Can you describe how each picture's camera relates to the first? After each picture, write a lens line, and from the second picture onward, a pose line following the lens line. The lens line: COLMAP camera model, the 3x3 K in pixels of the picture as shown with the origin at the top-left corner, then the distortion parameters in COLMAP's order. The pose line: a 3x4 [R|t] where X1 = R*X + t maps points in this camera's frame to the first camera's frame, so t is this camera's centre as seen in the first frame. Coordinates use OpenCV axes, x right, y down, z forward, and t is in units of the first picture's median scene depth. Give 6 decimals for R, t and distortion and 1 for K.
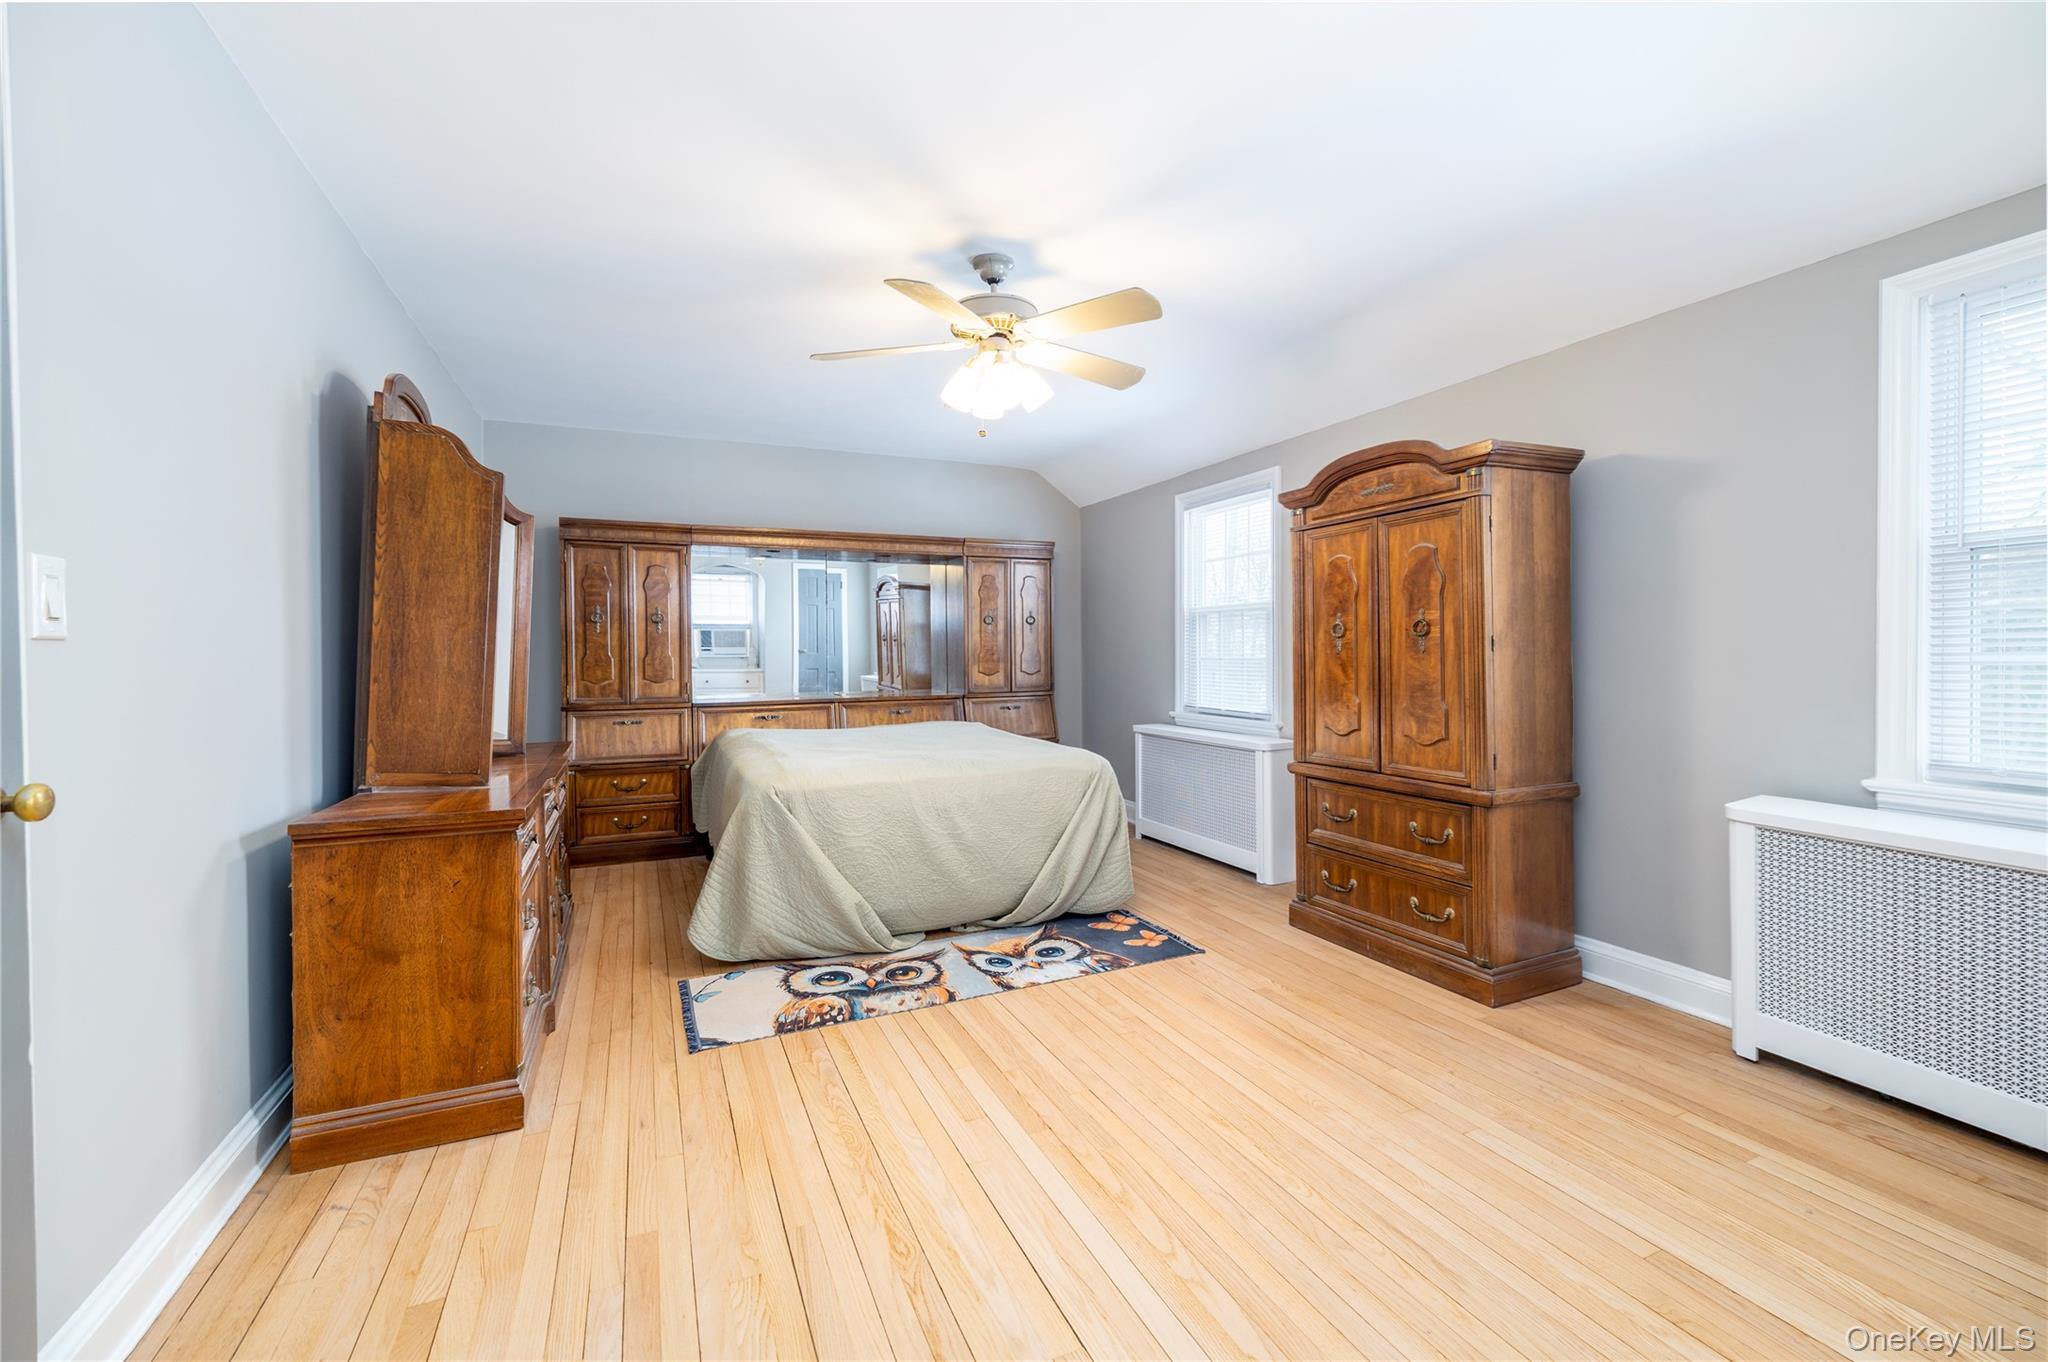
lens RADIAL K [[856.4, 0, 1037.3], [0, 856.4, 662.6], [0, 0, 1]] dist [0.000189, 0.000012]
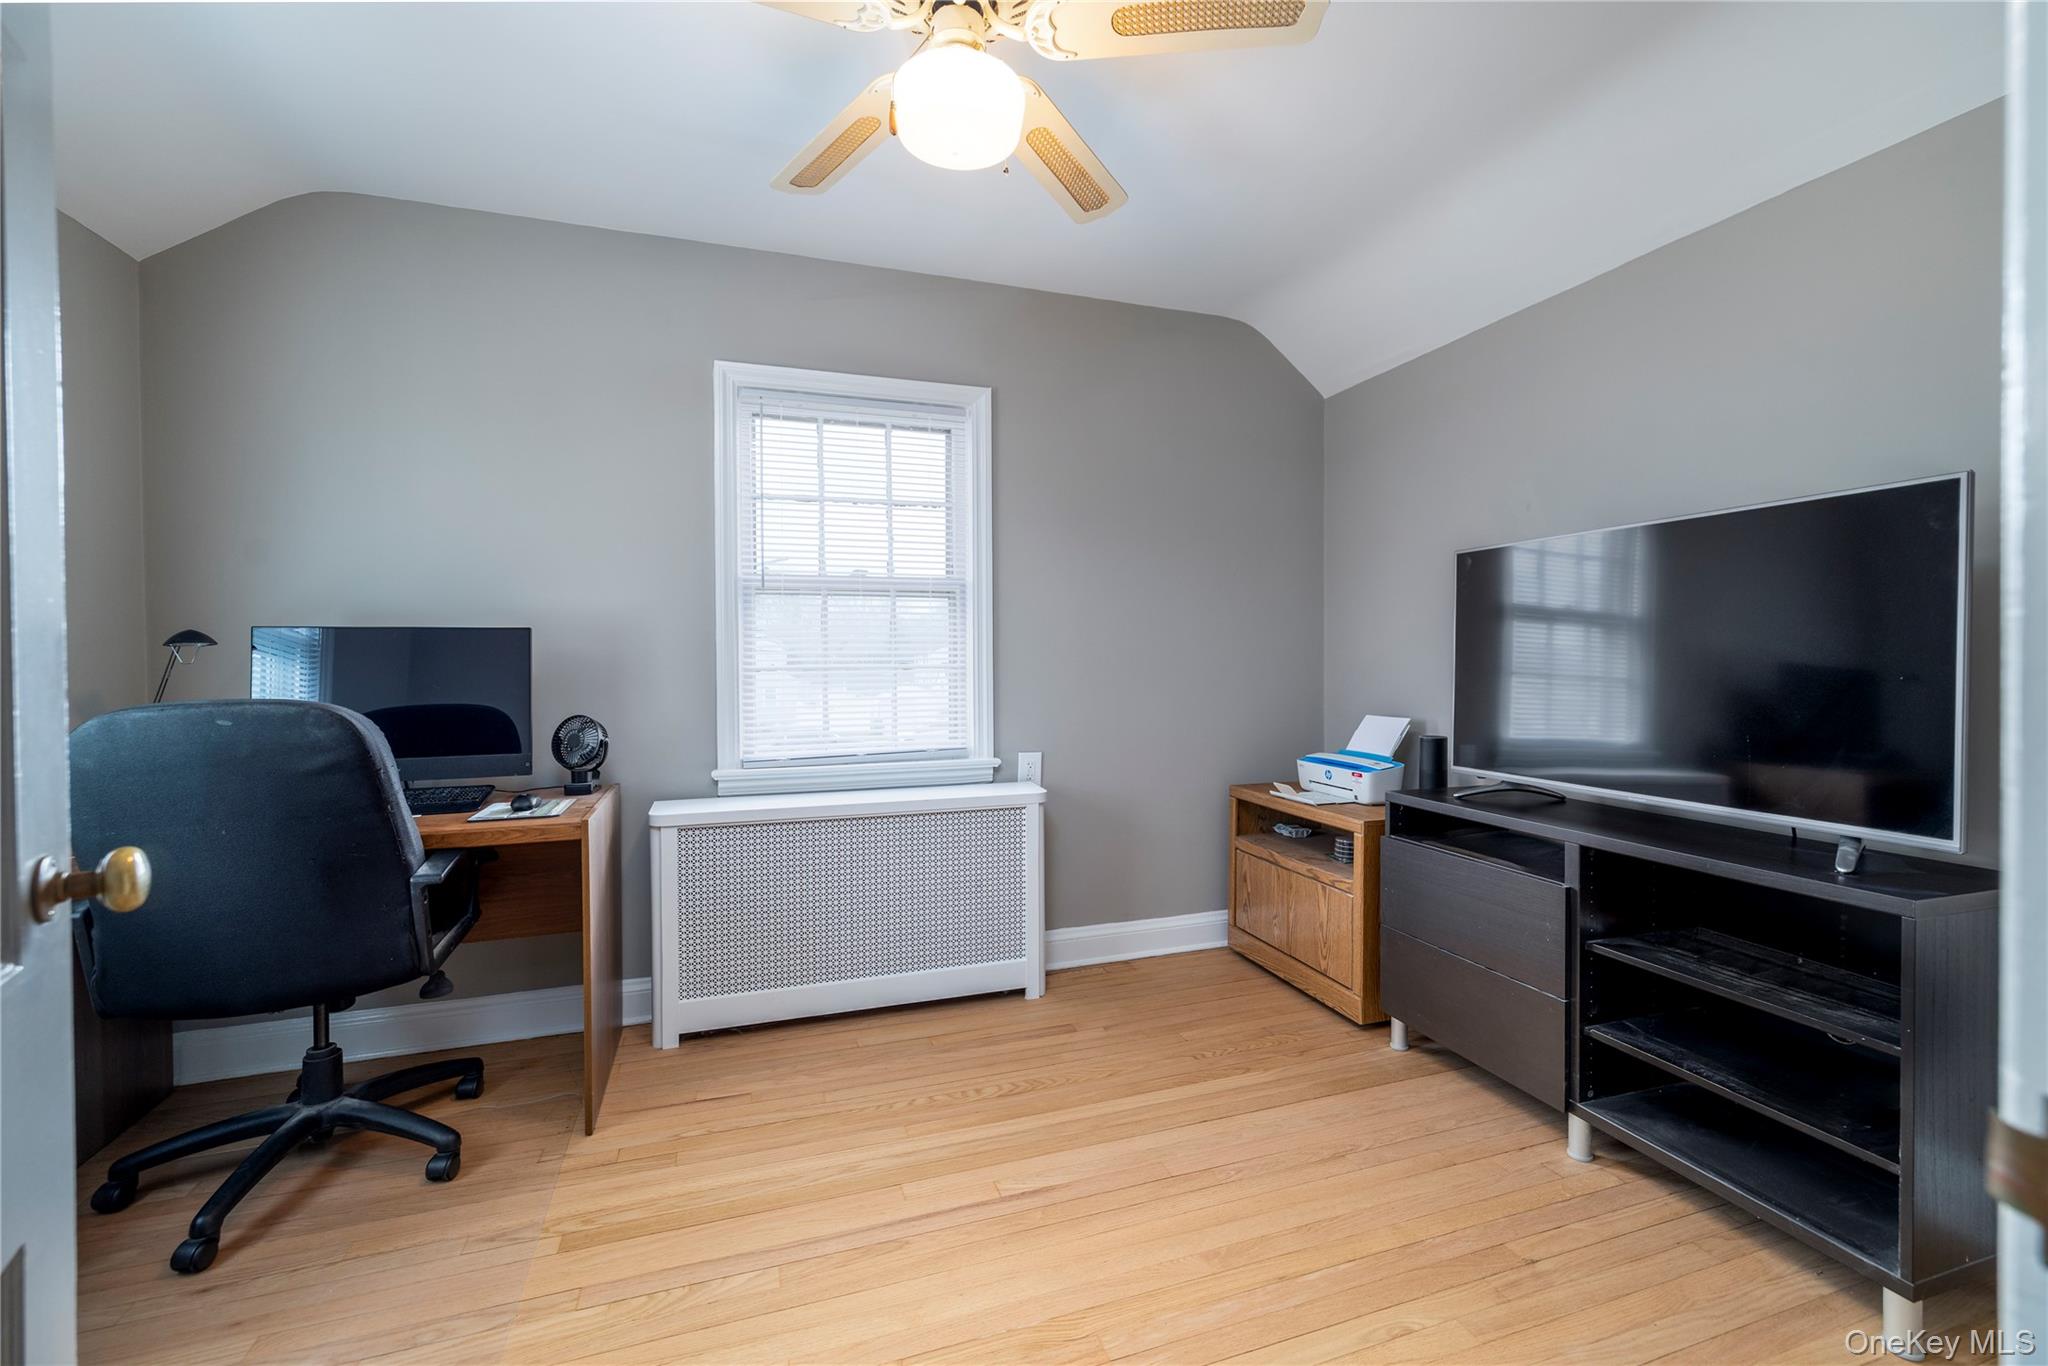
lens RADIAL K [[856.4, 0, 1037.3], [0, 856.4, 664.6], [0, 0, 1]] dist [0.000189, 0.000012]
pose [[0.102766, 0.008152, 0.994672, -0.336238], [0.009682, 0.999911, -0.009195, 0.003357], [-0.994658, 0.010575, 0.102678, 0.774958]]
